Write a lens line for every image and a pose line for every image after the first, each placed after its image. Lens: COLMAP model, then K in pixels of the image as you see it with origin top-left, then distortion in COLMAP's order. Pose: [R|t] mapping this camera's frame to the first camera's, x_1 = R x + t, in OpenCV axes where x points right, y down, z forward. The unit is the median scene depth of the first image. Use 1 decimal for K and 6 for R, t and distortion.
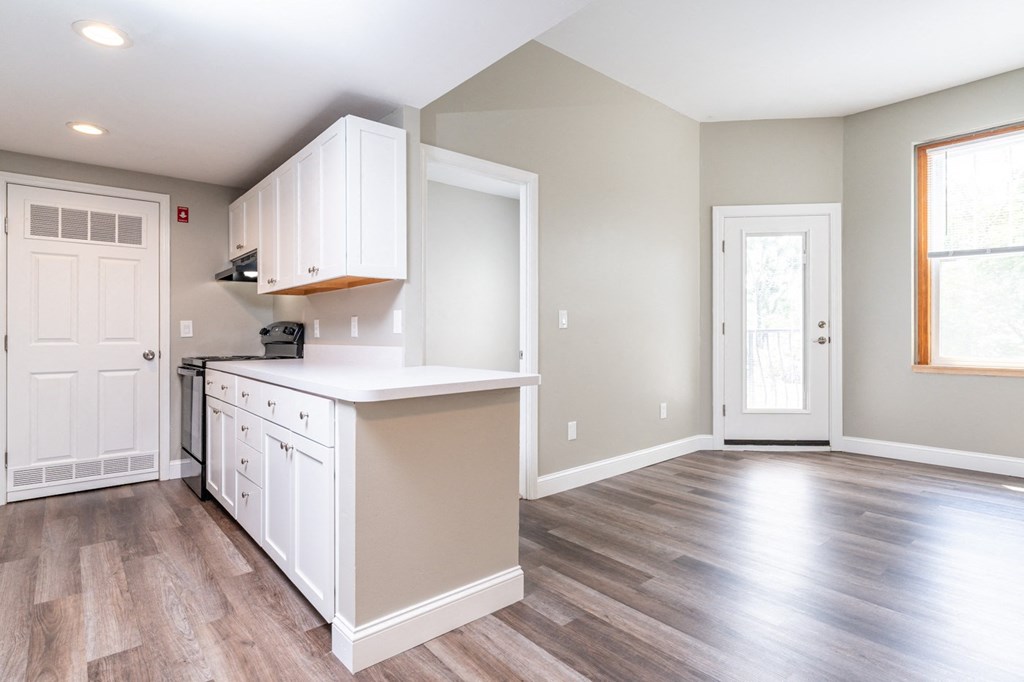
lens RADIAL K [[513.2, 0, 486.1], [0, 513.2, 336.3], [0, 0, 1]] dist [-0.000659, 0.000269]
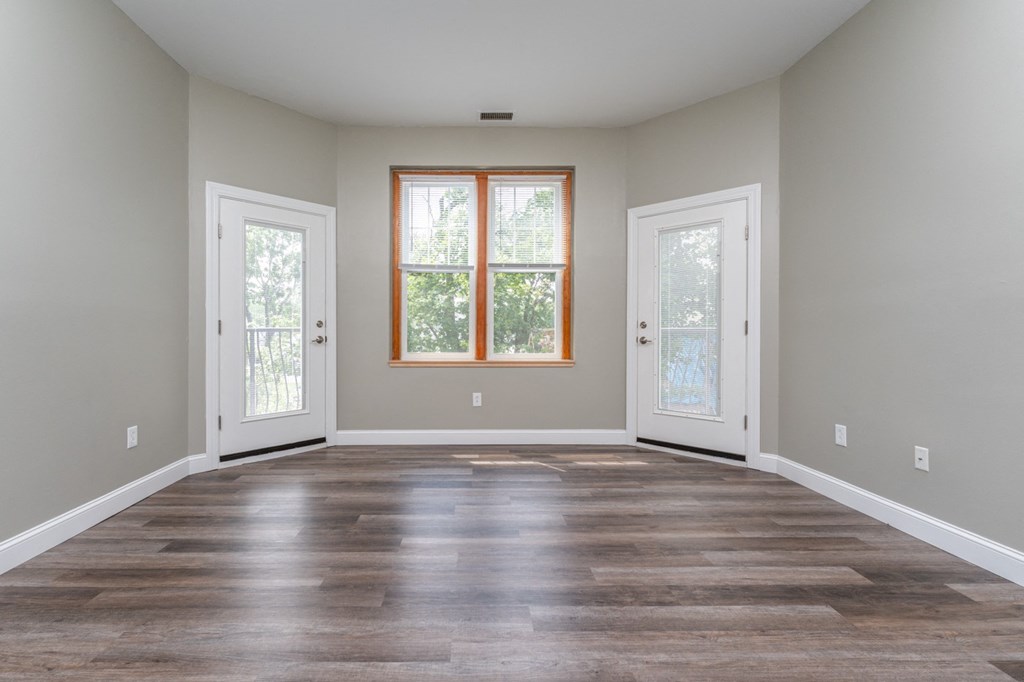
lens RADIAL K [[456.6, 0, 468.8], [0, 456.6, 332.2], [0, 0, 1]] dist [-0.010845, -0.000324]
pose [[0.620116, 0.002072, 0.784508, 0.148485], [0.002954, 0.999983, -0.004976, -0.001547], [-0.784505, 0.005403, 0.620099, 0.236363]]
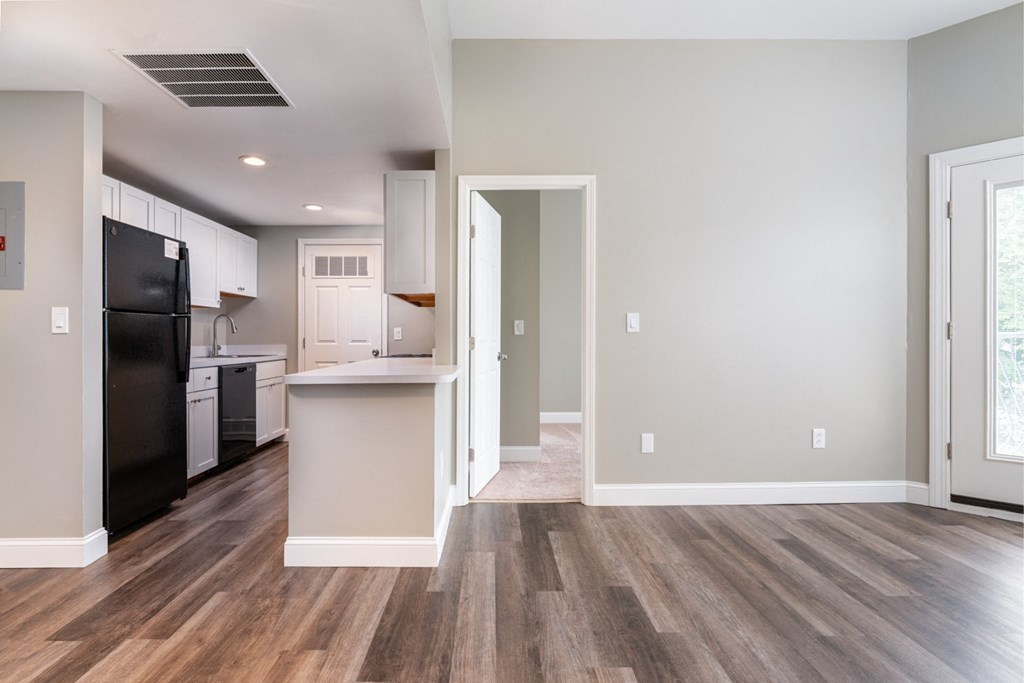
lens RADIAL K [[513.2, 0, 488.3], [0, 513.2, 342.3], [0, 0, 1]] dist [-0.000659, 0.000269]
pose [[0.769382, 0.008210, -0.638736, 0.511501], [-0.002843, 0.999952, 0.009429, -0.005682], [0.638782, -0.005439, 0.769368, 0.102522]]
